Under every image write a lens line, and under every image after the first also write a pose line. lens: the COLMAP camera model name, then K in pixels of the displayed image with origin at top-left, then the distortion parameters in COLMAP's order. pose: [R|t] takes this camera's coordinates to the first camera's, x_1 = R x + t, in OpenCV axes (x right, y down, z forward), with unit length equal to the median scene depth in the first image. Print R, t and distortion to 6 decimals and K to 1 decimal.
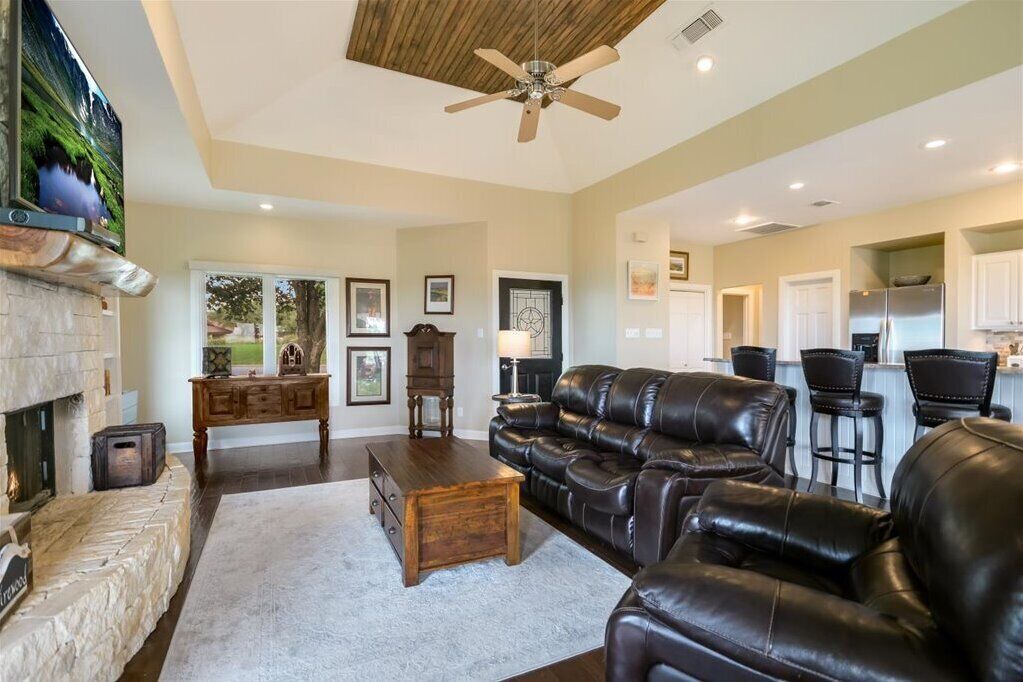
lens RADIAL K [[488.4, 0, 510.0], [0, 488.4, 346.8], [0, 0, 1]] dist [-0.013053, -0.001397]
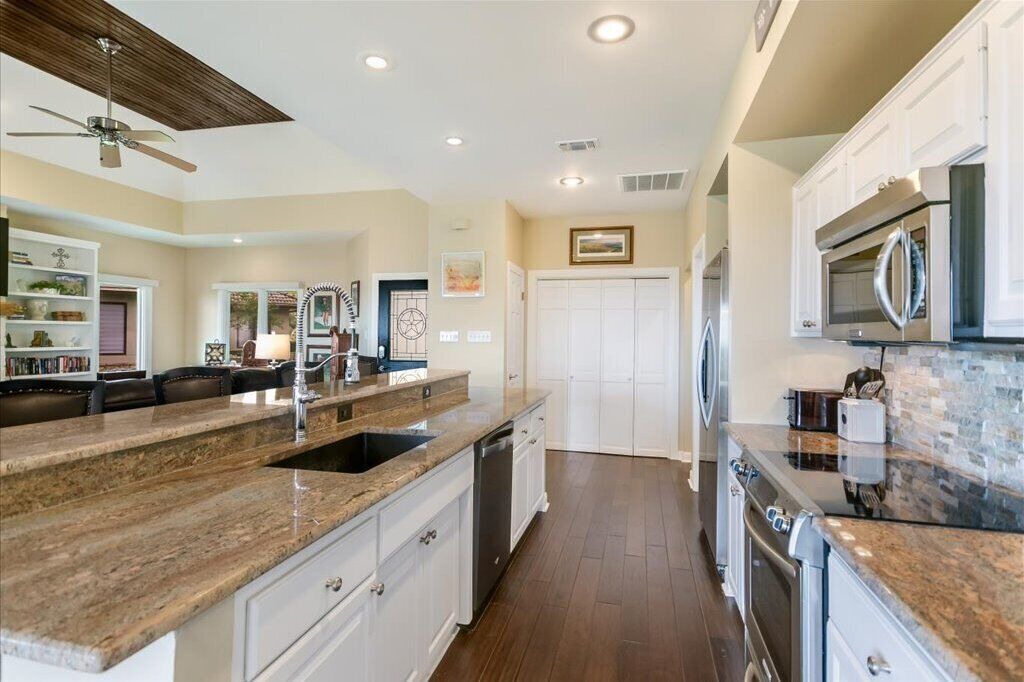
lens RADIAL K [[488.9, 0, 527.9], [0, 488.9, 327.4], [0, 0, 1]] dist [-0.013053, -0.001397]
pose [[0.784104, -0.001213, -0.620628, 0.847530], [-0.012511, 0.999764, -0.017761, -0.028528], [0.620503, 0.021691, 0.783904, 0.385493]]
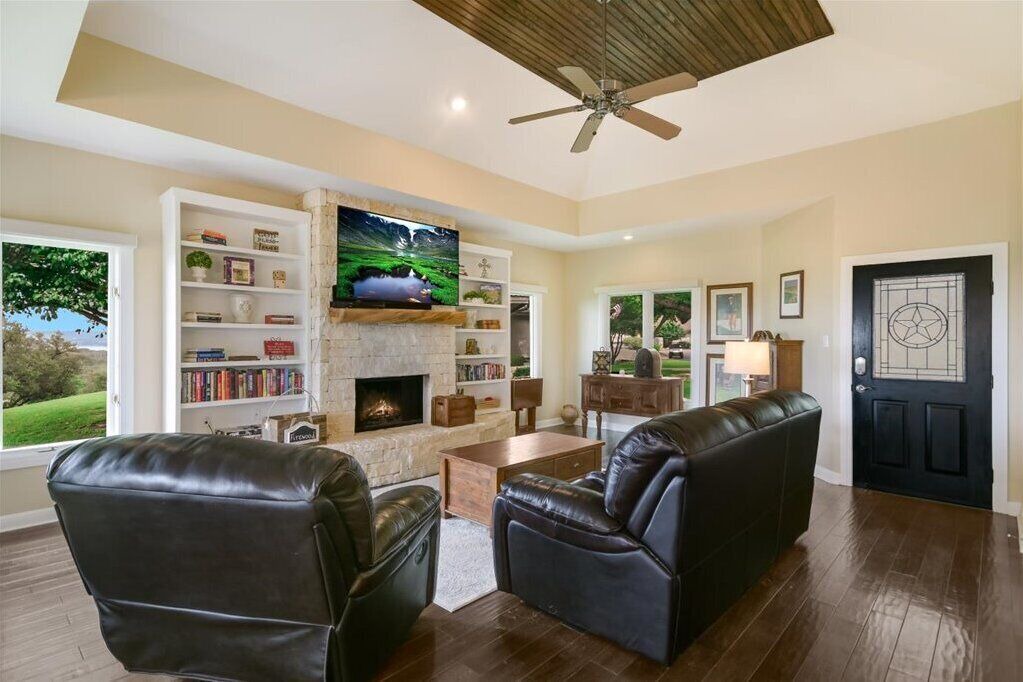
lens RADIAL K [[488.4, 0, 511.9], [0, 488.4, 337.7], [0, 0, 1]] dist [-0.013053, -0.001397]
pose [[0.360030, 0.001513, -0.932940, 0.468721], [-0.007595, 0.999970, -0.001309, -0.028681], [0.932910, 0.007557, 0.360030, 0.249687]]
